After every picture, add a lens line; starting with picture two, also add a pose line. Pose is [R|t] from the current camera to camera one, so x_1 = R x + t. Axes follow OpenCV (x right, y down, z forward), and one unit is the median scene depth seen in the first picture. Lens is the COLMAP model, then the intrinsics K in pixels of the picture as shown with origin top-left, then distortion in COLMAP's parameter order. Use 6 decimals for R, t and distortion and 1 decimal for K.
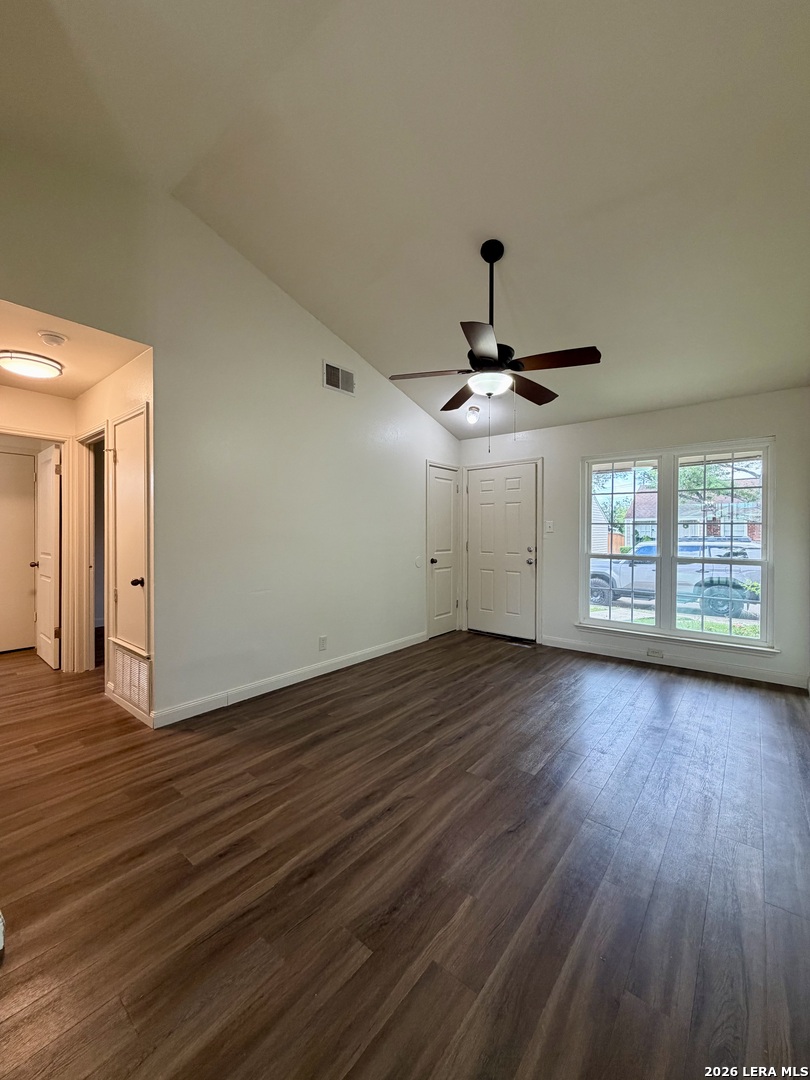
lens RADIAL K [[430.9, 0, 405.3], [0, 430.9, 539.1], [0, 0, 1]] dist [-0.000900, 0.000607]
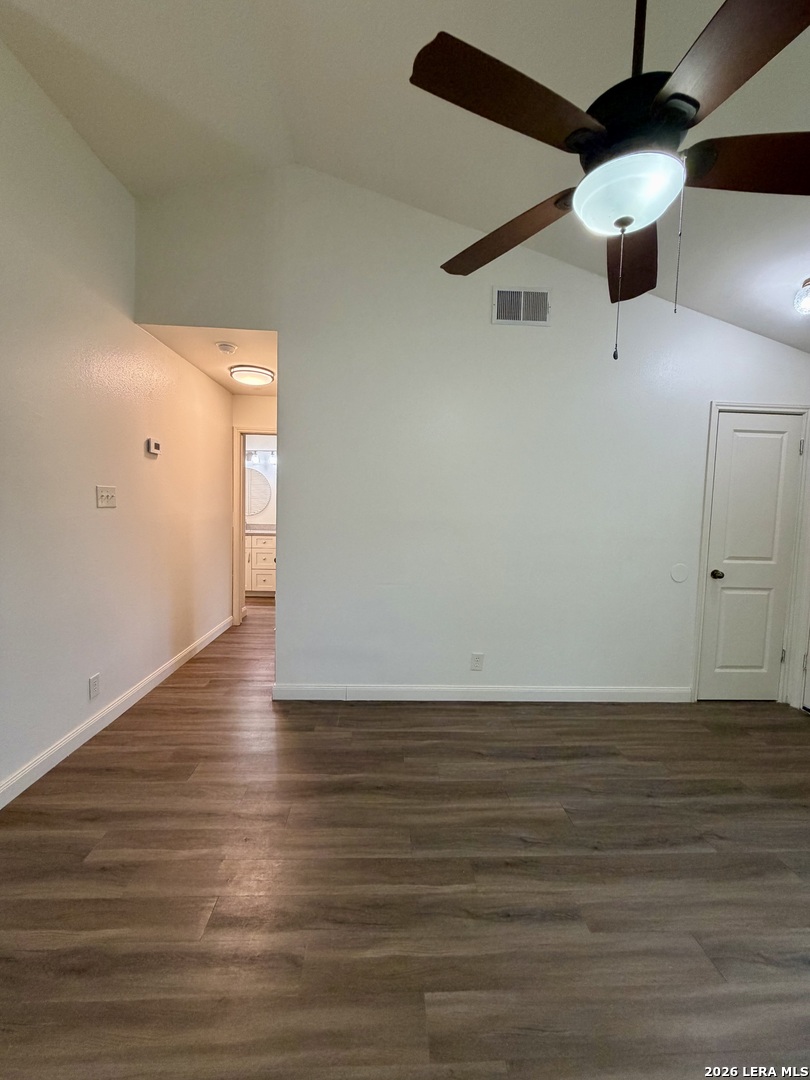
lens RADIAL K [[430.9, 0, 405.0], [0, 430.9, 537.6], [0, 0, 1]] dist [-0.000900, 0.000607]
pose [[0.668570, 0.070061, -0.740342, 0.292251], [-0.038825, 0.997483, 0.059334, -0.024904], [0.742635, -0.010925, 0.669607, 0.397226]]
